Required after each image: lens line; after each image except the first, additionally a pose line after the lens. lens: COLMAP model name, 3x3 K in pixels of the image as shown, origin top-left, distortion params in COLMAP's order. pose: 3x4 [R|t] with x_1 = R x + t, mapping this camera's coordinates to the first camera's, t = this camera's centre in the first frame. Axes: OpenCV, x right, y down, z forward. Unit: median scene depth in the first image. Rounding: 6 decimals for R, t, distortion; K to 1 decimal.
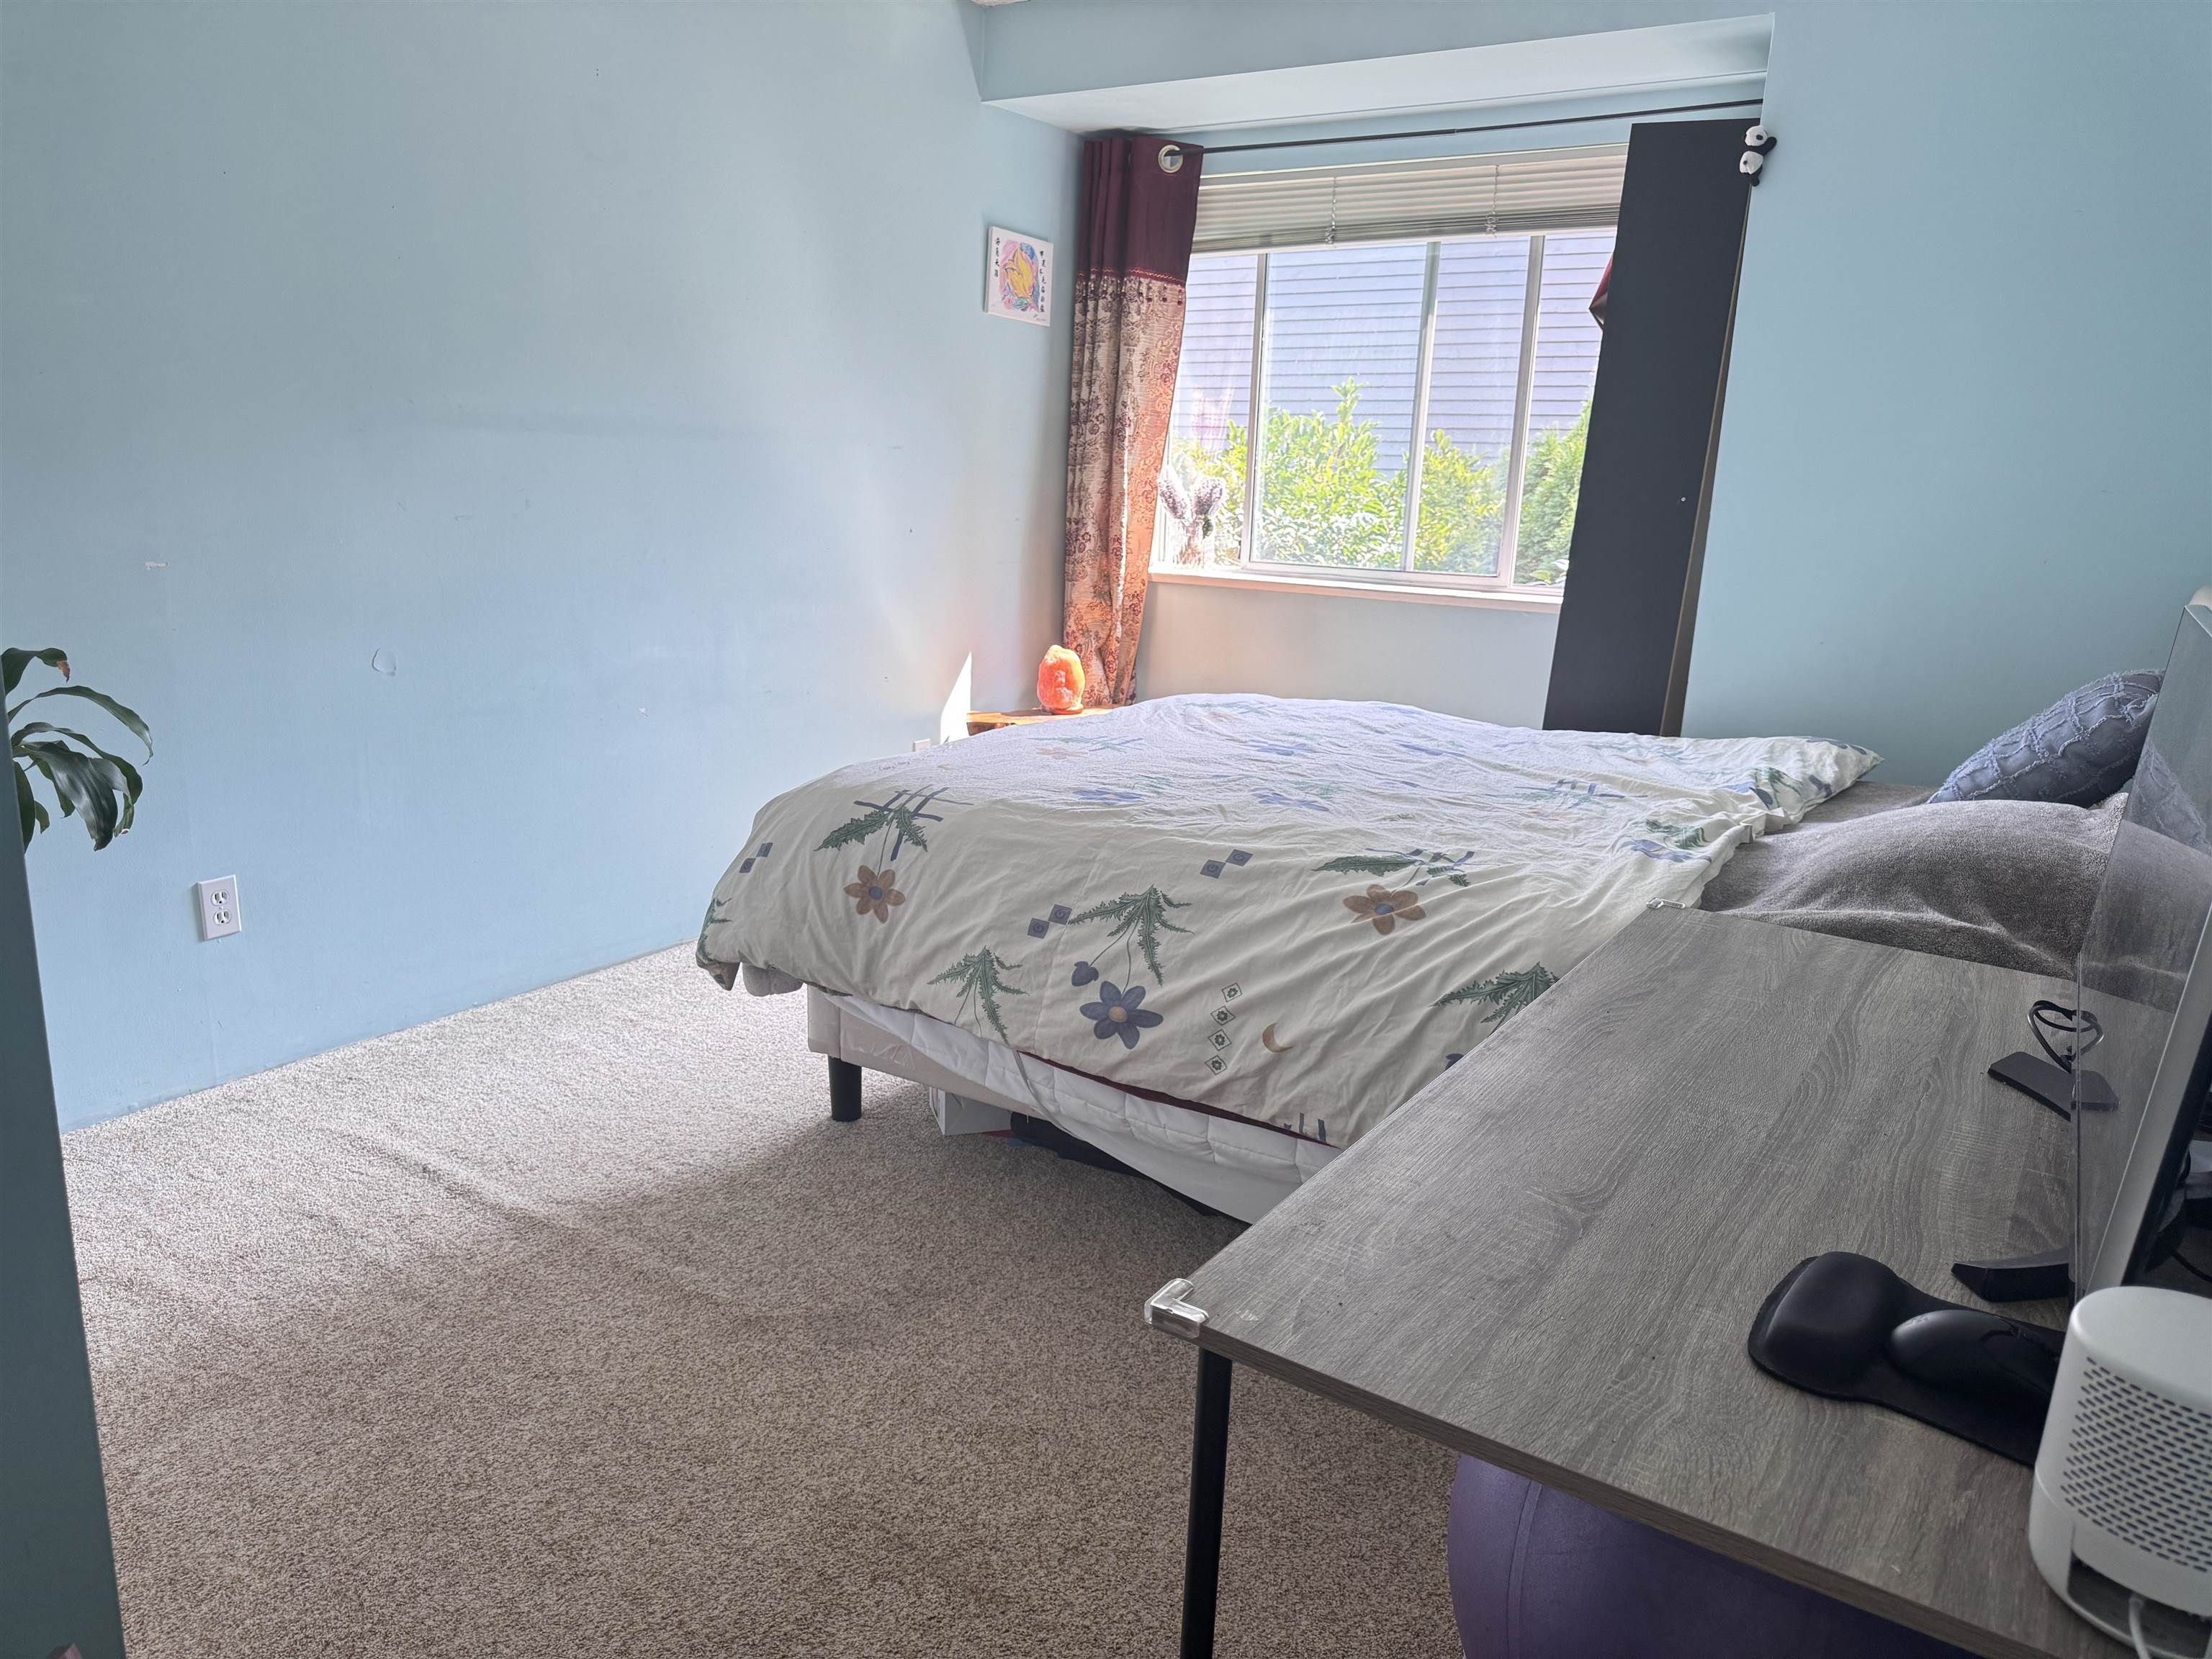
lens RADIAL K [[1561.0, 0, 1116.7], [0, 1561.0, 834.8], [0, 0, 1]] dist [0.078731, -0.099138]
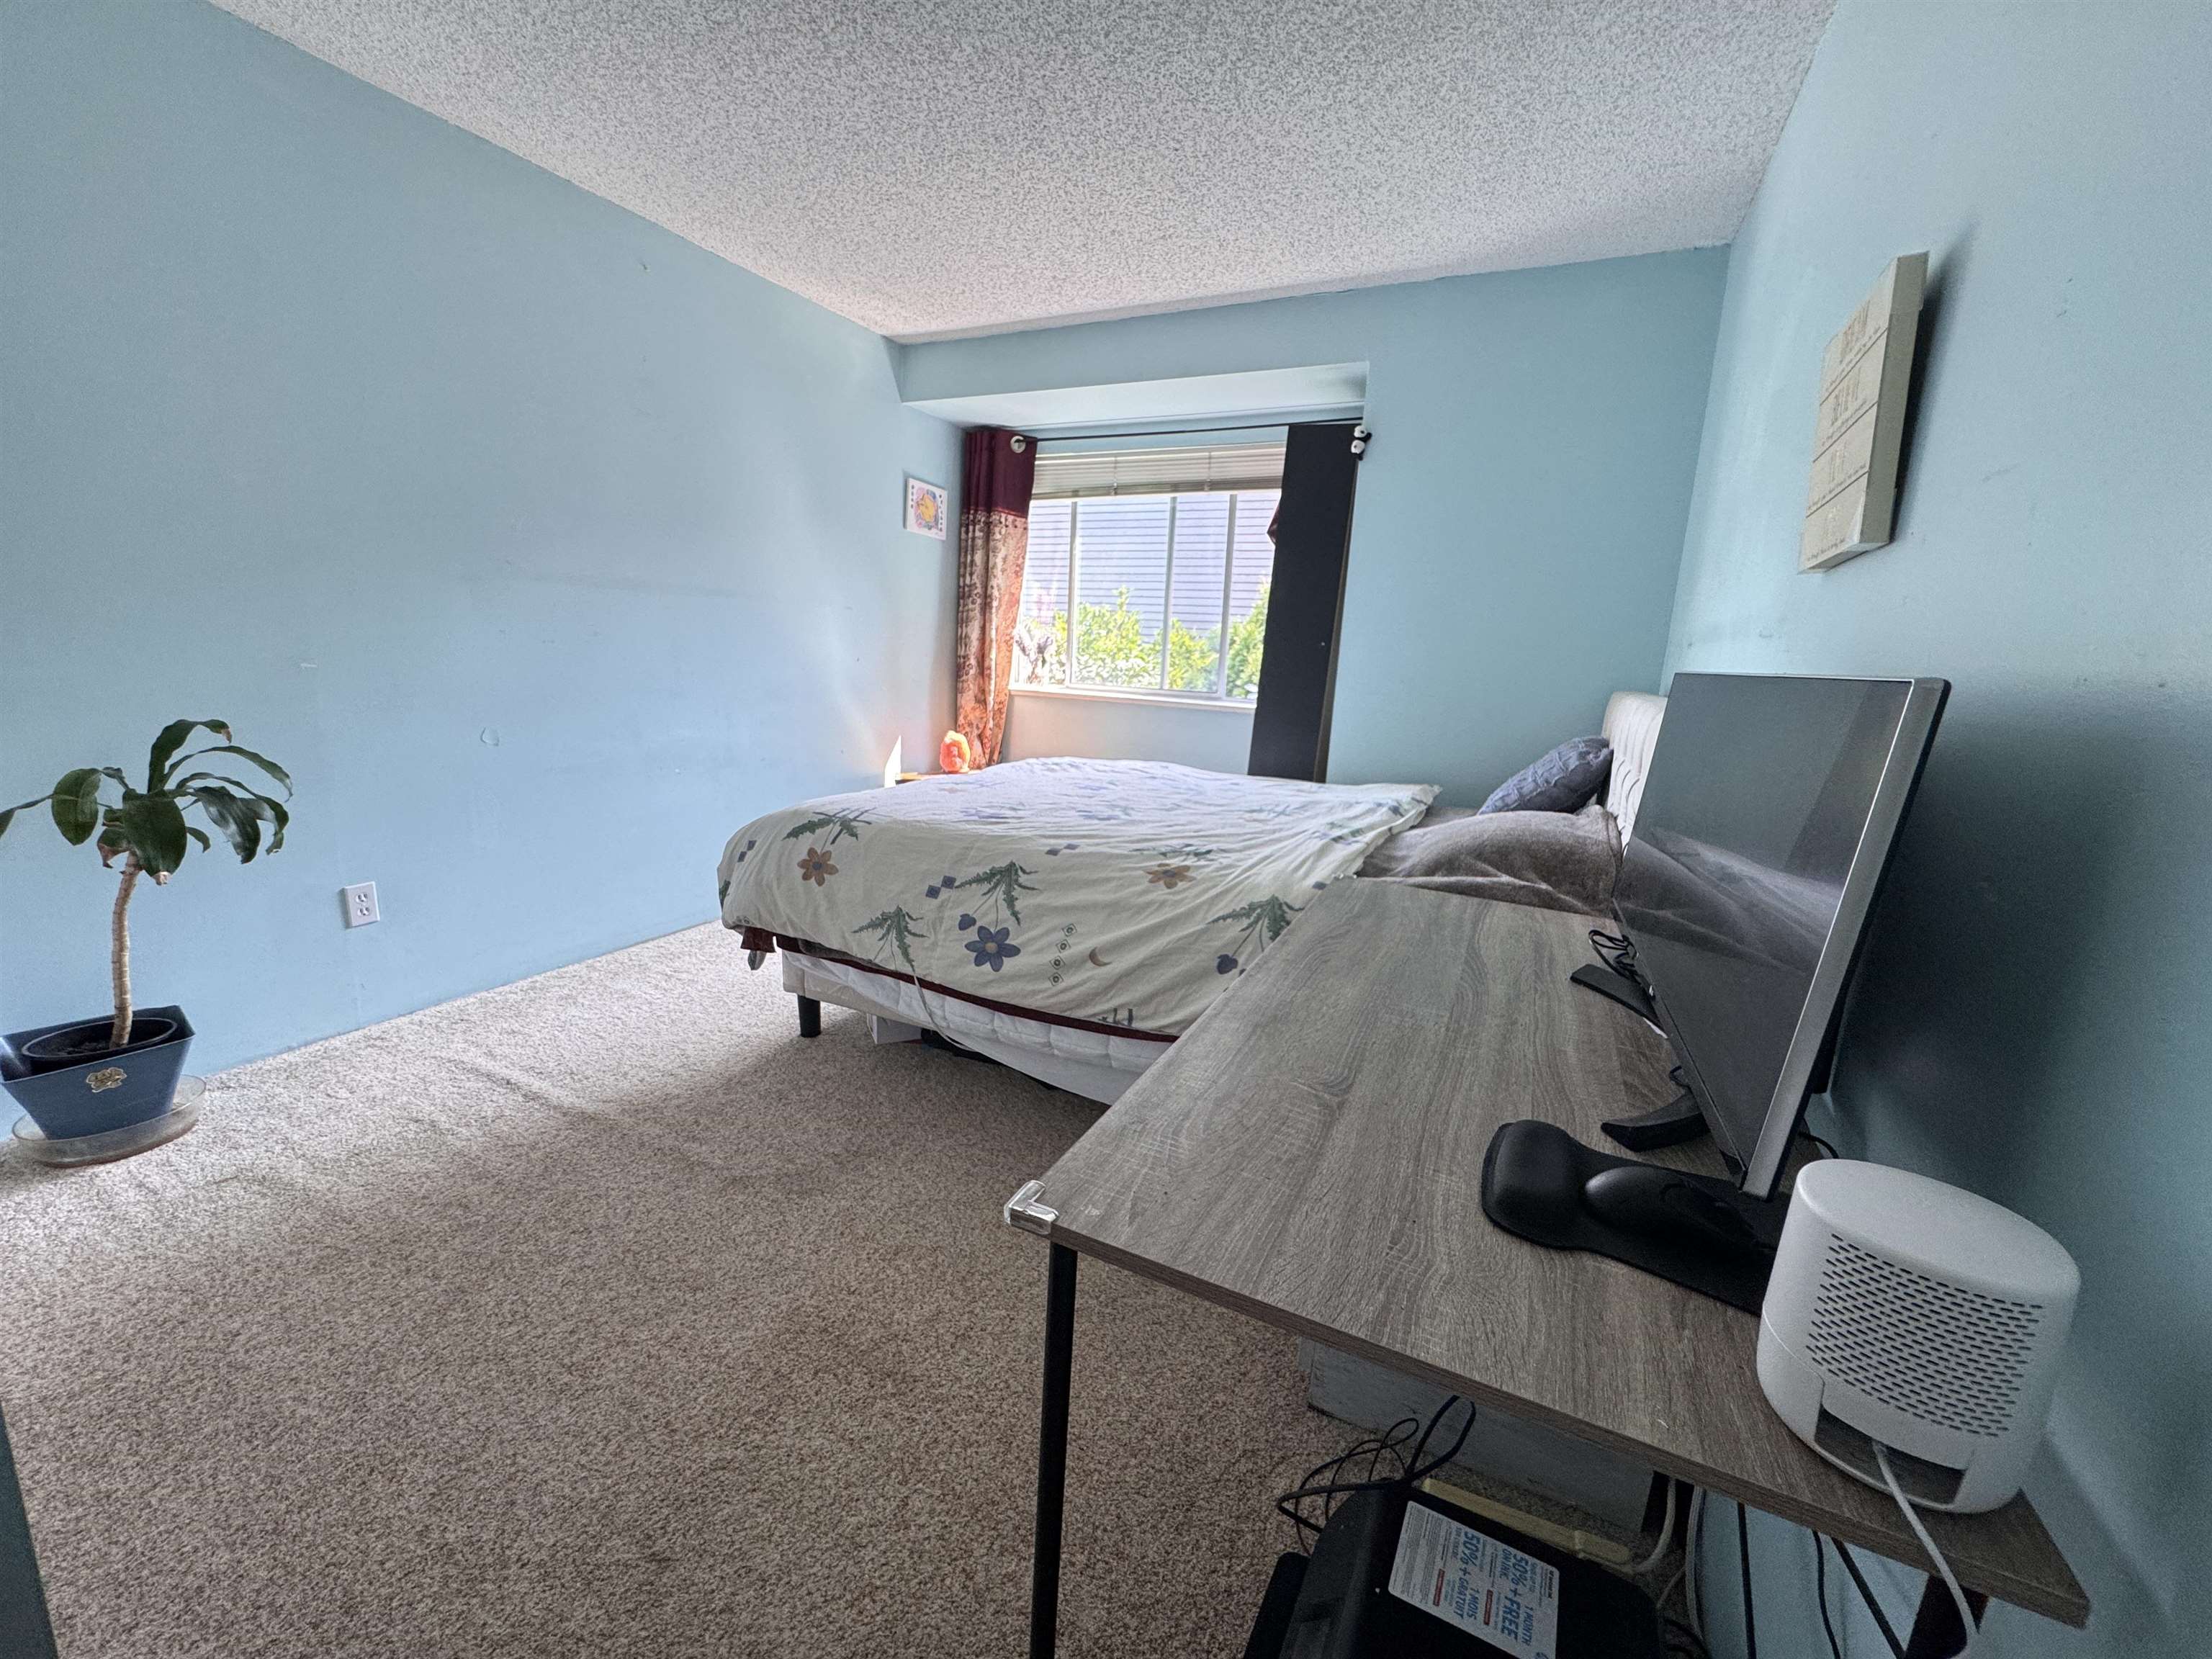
lens RADIAL K [[891.4, 0, 1110.2], [0, 891.4, 825.3], [0, 0, 1]] dist [-0.001548, -0.000343]
pose [[0.991449, -0.013746, 0.129770, 0.005838], [0.018013, 0.999333, -0.031765, 0.014499], [-0.129247, 0.033831, 0.991035, 0.129712]]
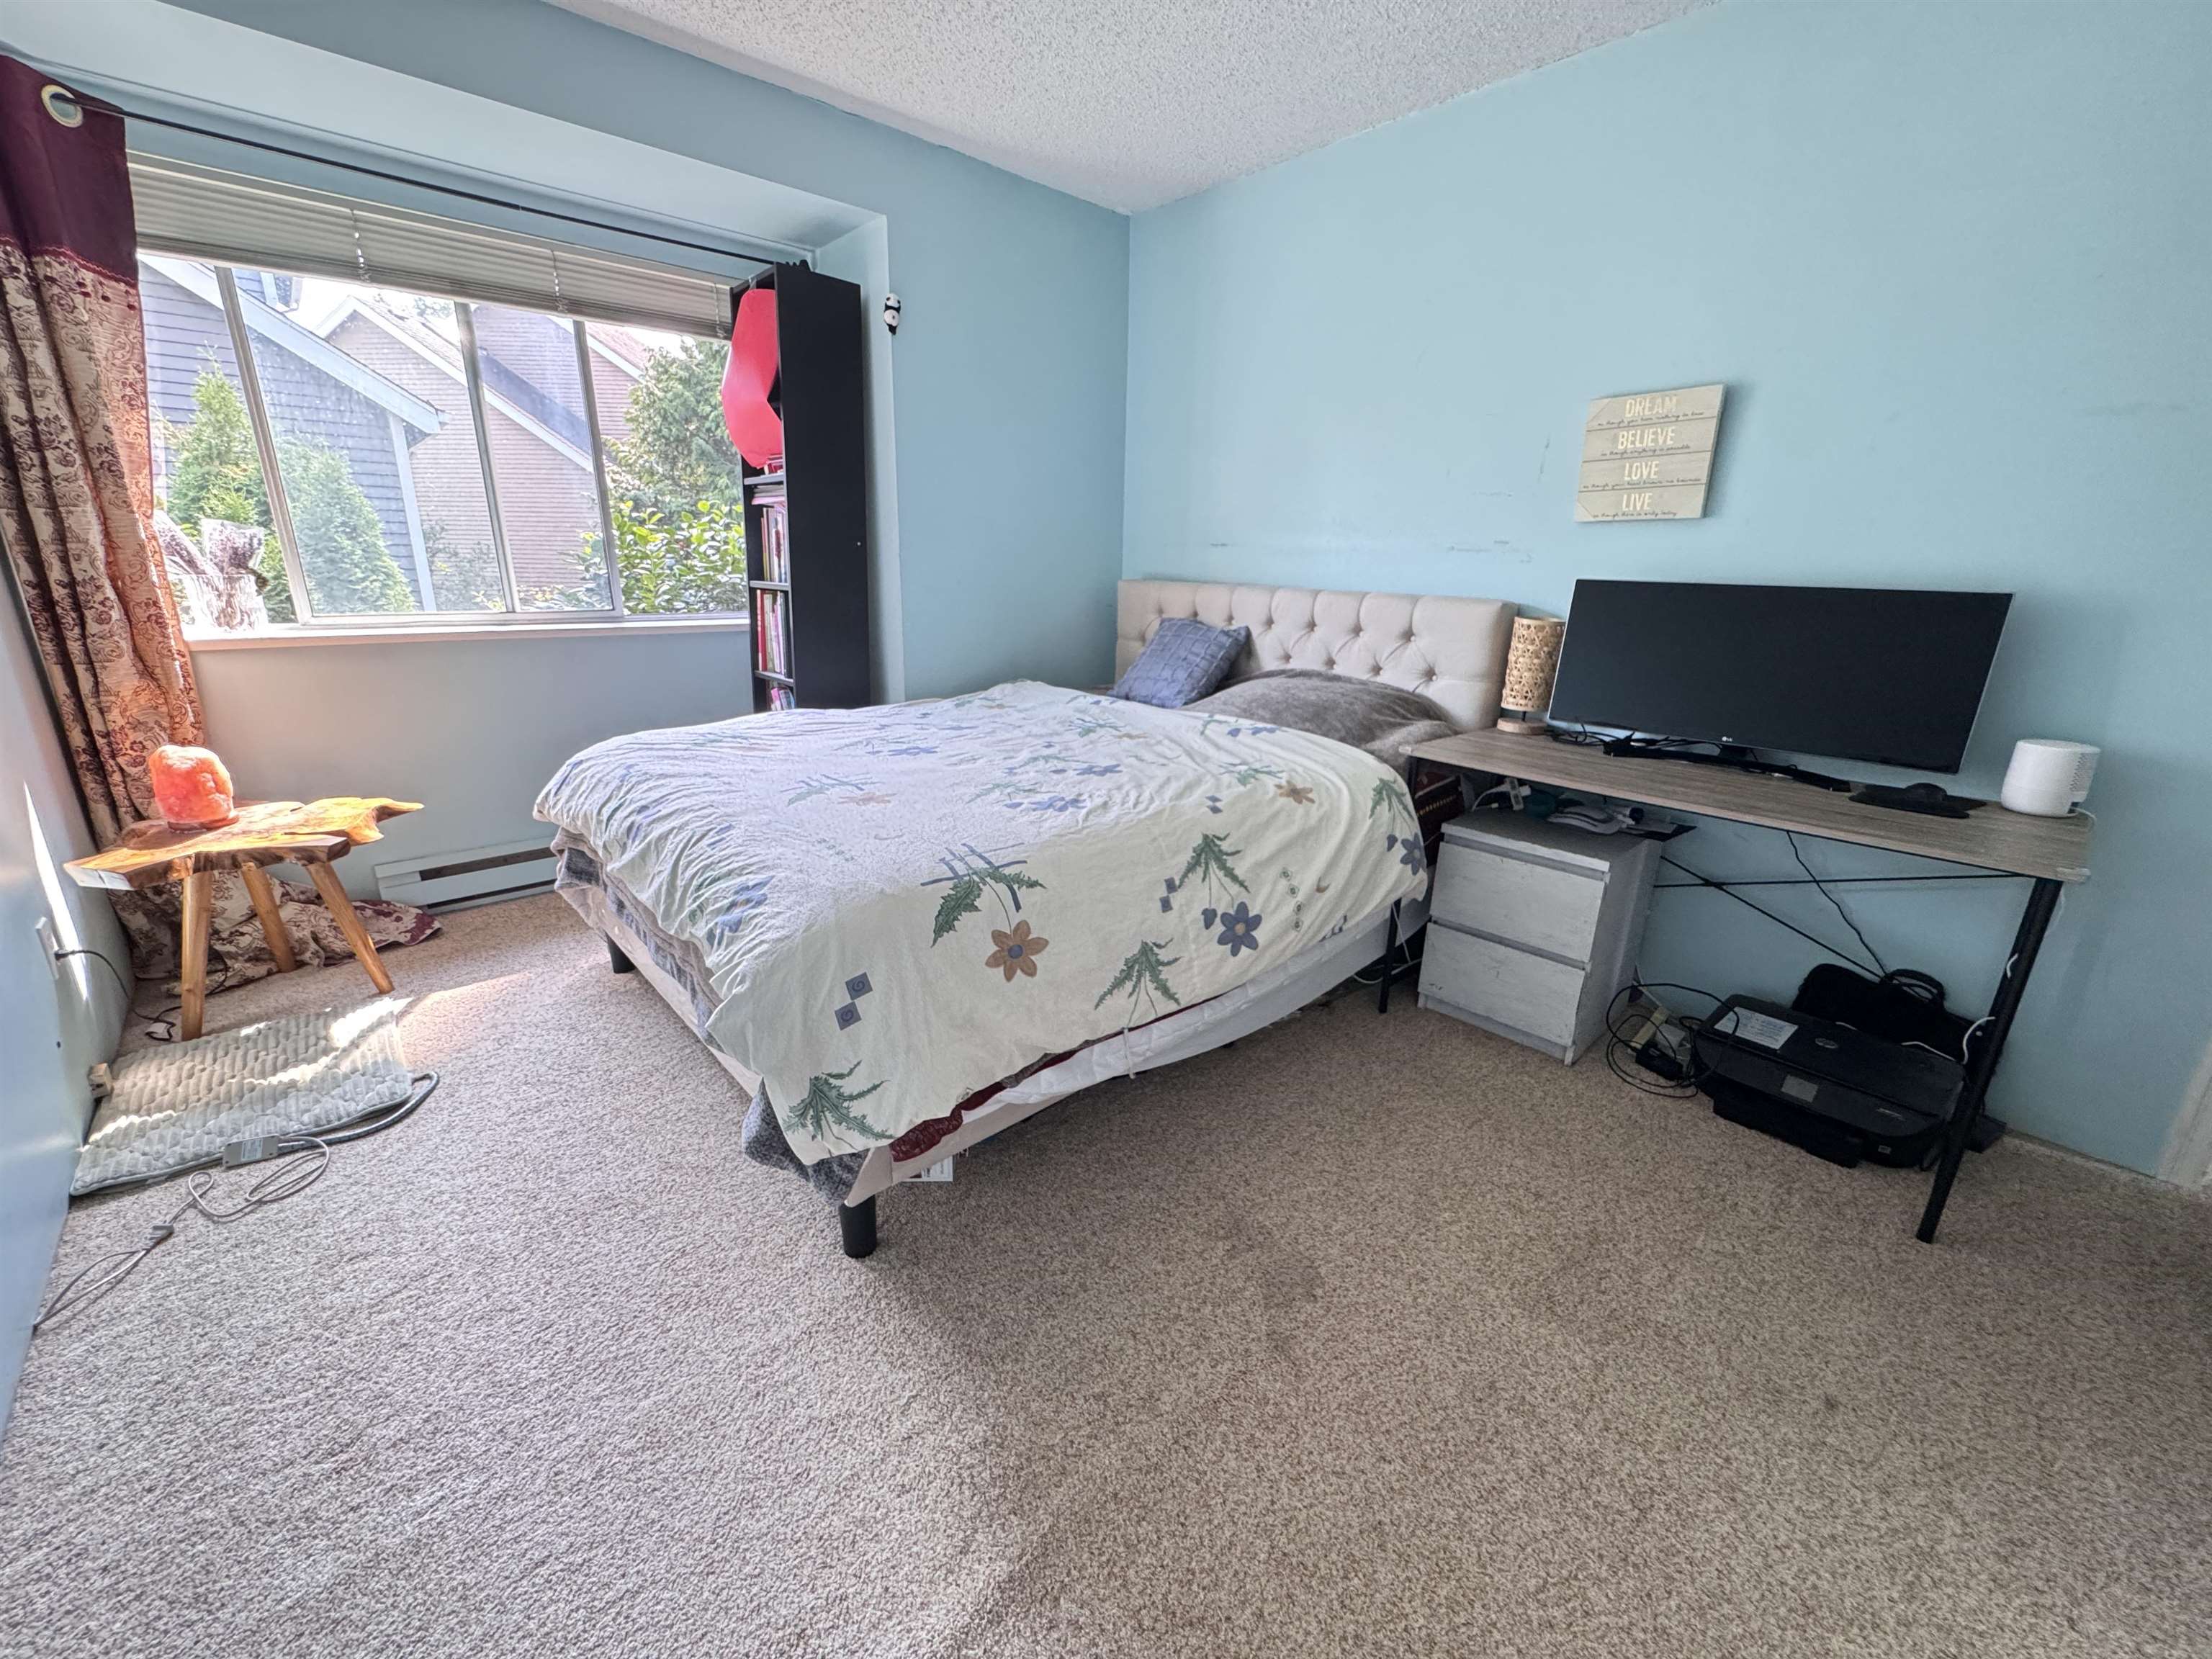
lens RADIAL K [[884.5, 0, 1106.4], [0, 884.5, 826.0], [0, 0, 1]] dist [-0.005079, -0.000054]
pose [[0.247526, -0.311421, 0.917468, -0.673227], [0.212614, 0.941313, 0.262153, -0.196753], [-0.945265, 0.130177, 0.299212, 0.852372]]
